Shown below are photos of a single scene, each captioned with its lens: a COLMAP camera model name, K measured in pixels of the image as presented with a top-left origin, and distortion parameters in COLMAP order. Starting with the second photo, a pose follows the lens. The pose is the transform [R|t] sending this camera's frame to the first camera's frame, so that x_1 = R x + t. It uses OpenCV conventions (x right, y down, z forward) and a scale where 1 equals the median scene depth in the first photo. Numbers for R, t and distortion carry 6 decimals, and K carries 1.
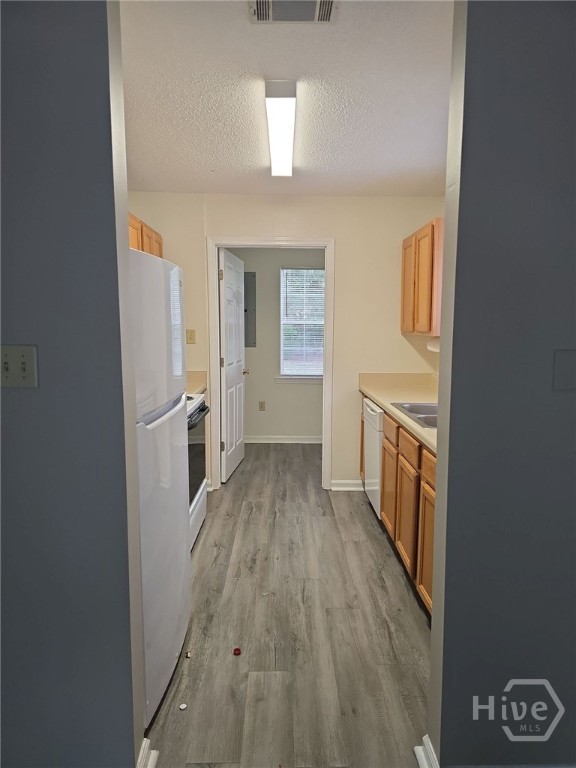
lens RADIAL K [[518.2, 0, 291.5], [0, 518.2, 385.5], [0, 0, 1]] dist [0.064436, -0.065014]
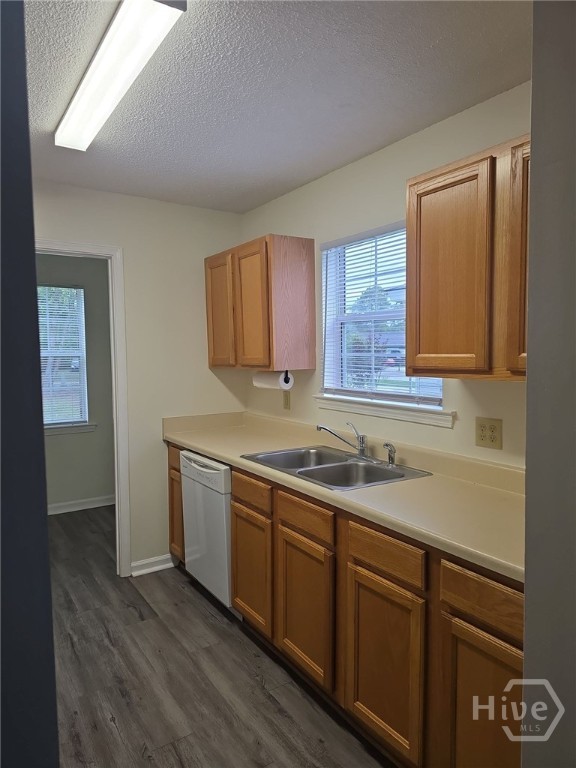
lens RADIAL K [[518.2, 0, 291.5], [0, 518.2, 385.5], [0, 0, 1]] dist [0.064436, -0.065014]
pose [[0.842775, -0.048874, 0.536043, -0.148025], [0.078594, 0.996370, -0.032723, -0.038386], [-0.532498, 0.069707, 0.843556, 0.258741]]
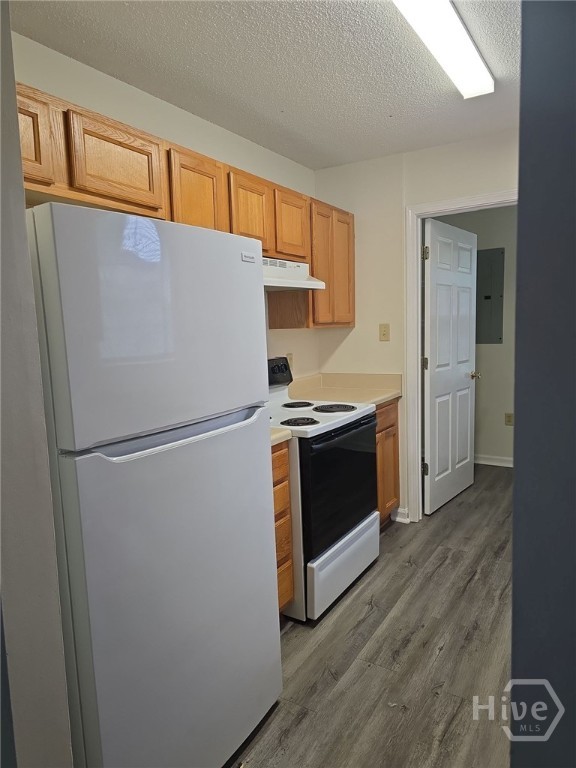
lens RADIAL K [[518.2, 0, 291.5], [0, 518.2, 385.5], [0, 0, 1]] dist [0.064436, -0.065014]
pose [[0.839436, 0.031381, -0.542551, 0.151311], [-0.030444, 0.999479, 0.010707, -0.016308], [0.542605, 0.007530, 0.839955, 0.263670]]
